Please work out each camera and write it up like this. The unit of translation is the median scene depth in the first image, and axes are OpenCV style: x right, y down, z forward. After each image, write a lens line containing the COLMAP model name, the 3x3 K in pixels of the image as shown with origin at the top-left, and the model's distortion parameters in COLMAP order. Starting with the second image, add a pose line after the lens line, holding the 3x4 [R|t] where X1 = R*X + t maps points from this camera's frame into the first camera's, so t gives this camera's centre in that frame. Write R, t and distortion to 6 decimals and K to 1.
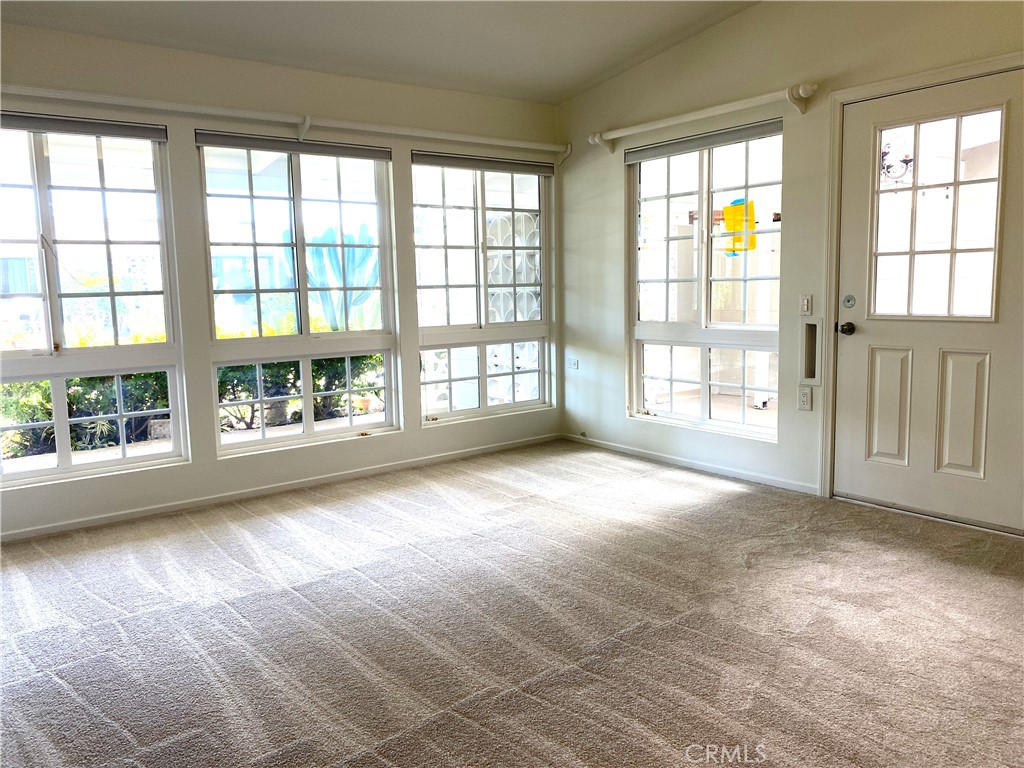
lens RADIAL K [[792.9, 0, 515.5], [0, 792.9, 378.8], [0, 0, 1]] dist [0.043701, -0.058717]
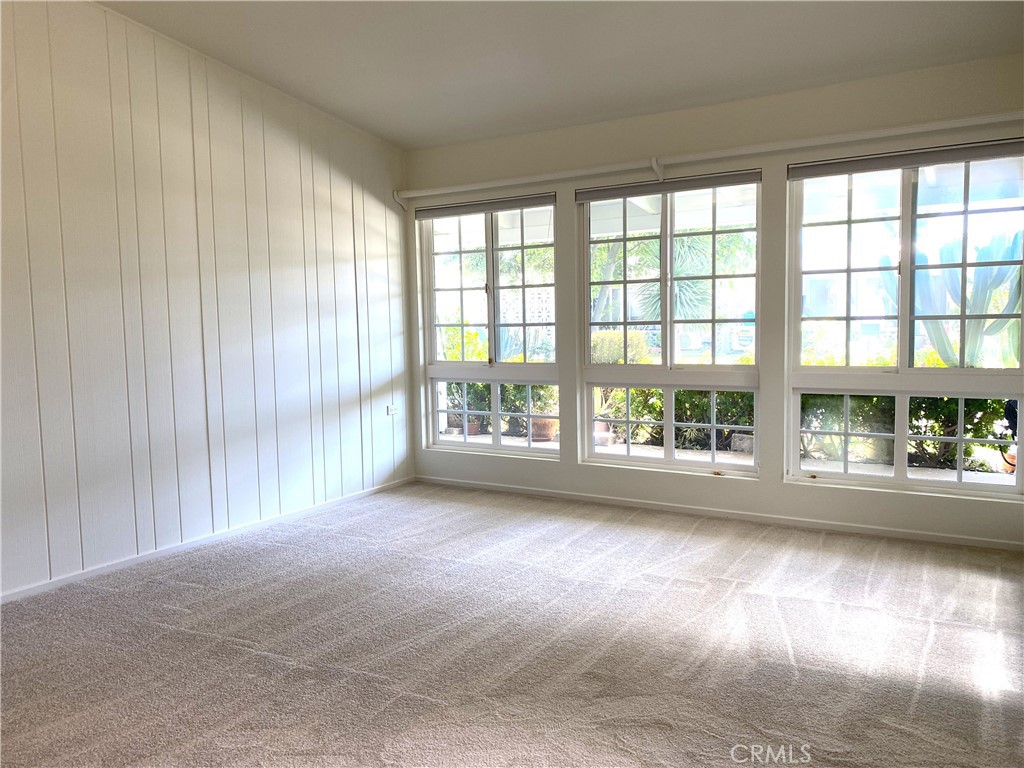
lens RADIAL K [[792.9, 0, 532.1], [0, 792.9, 378.5], [0, 0, 1]] dist [0.043701, -0.058717]
pose [[0.363709, 0.085109, -0.927617, 0.674044], [-0.103048, 0.993381, 0.050739, -0.076875], [0.925795, 0.077134, 0.370072, 0.479722]]
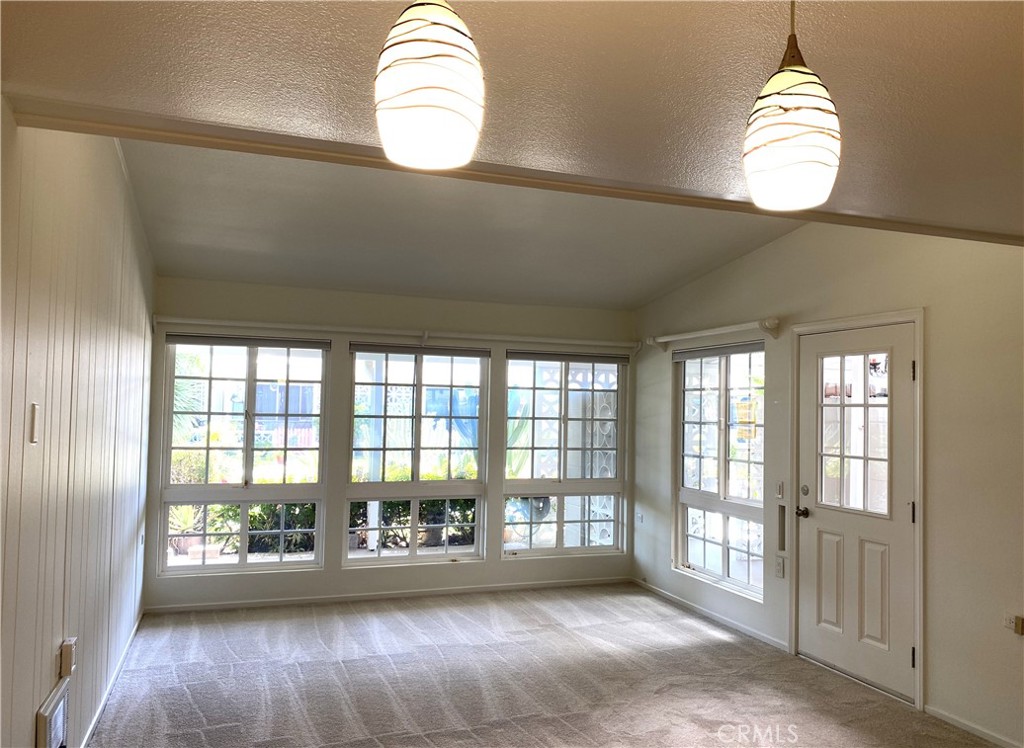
lens RADIAL K [[815.5, 0, 533.8], [0, 815.5, 368.2], [0, 0, 1]] dist [0.029713, -0.036359]
pose [[0.956587, 0.030546, -0.289841, 0.350891], [-0.078301, 0.984865, -0.154631, -0.050134], [0.280731, 0.170613, 0.944501, -0.319692]]
